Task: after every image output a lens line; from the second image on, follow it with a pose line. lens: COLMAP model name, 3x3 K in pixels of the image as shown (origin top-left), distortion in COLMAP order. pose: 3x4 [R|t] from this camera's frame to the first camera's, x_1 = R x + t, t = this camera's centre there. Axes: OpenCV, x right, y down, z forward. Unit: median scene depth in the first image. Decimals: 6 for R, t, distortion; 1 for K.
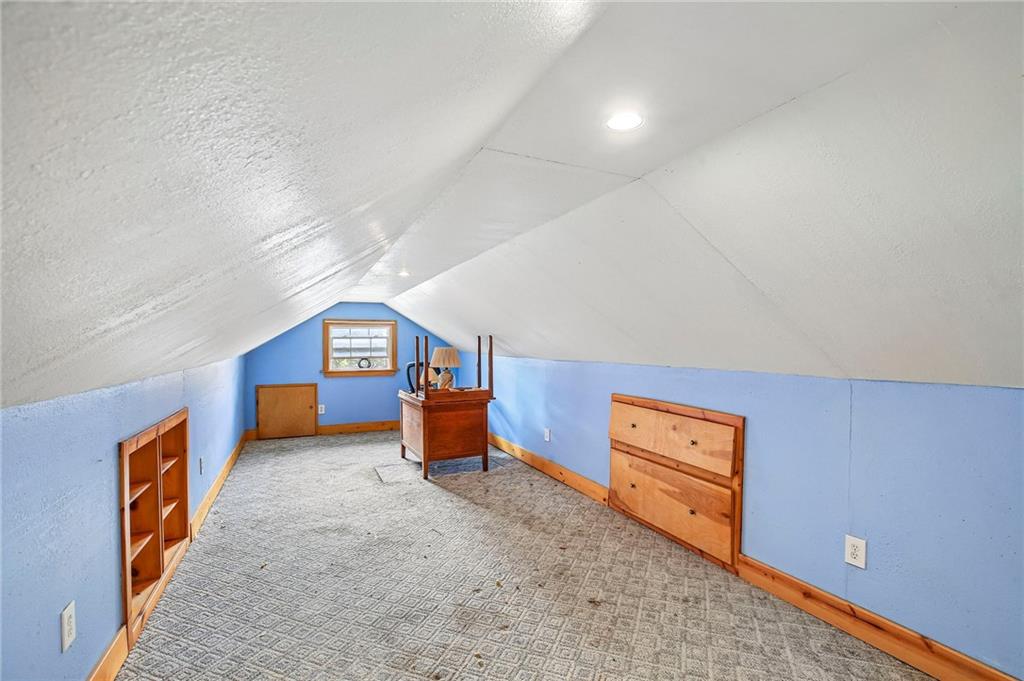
lens RADIAL K [[477.2, 0, 513.0], [0, 477.2, 341.1], [0, 0, 1]] dist [-0.023208, 0.002716]
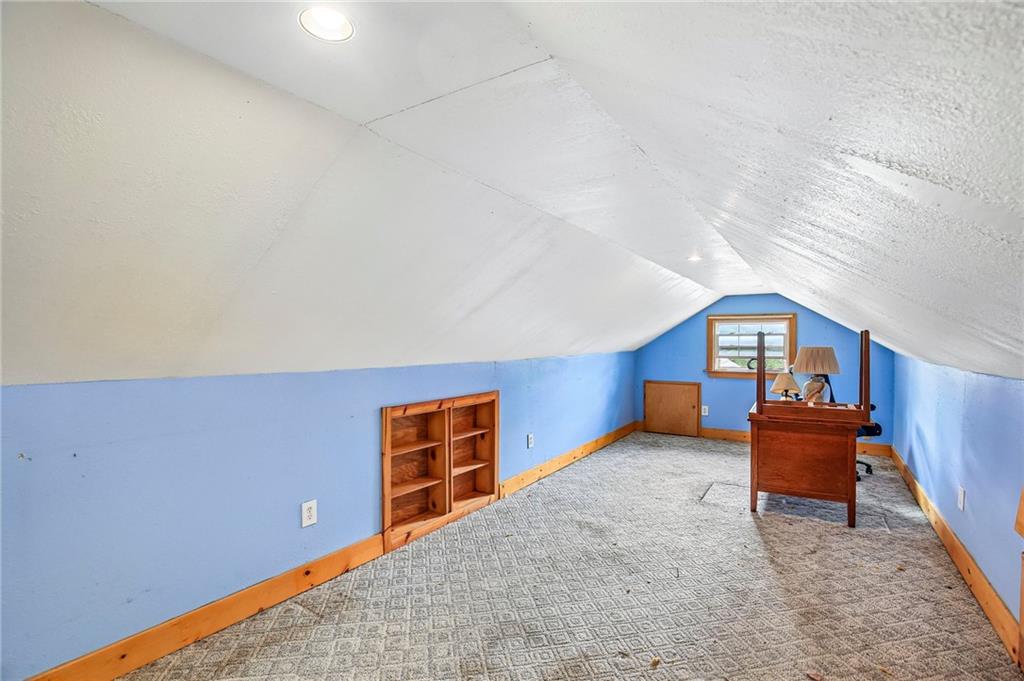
lens RADIAL K [[477.2, 0, 509.3], [0, 477.2, 341.7], [0, 0, 1]] dist [-0.023208, 0.002716]
pose [[0.536875, 0.005258, -0.843645, 0.250356], [-0.000444, 0.999982, 0.005950, 0.000779], [0.843662, -0.002820, 0.536868, 0.218560]]
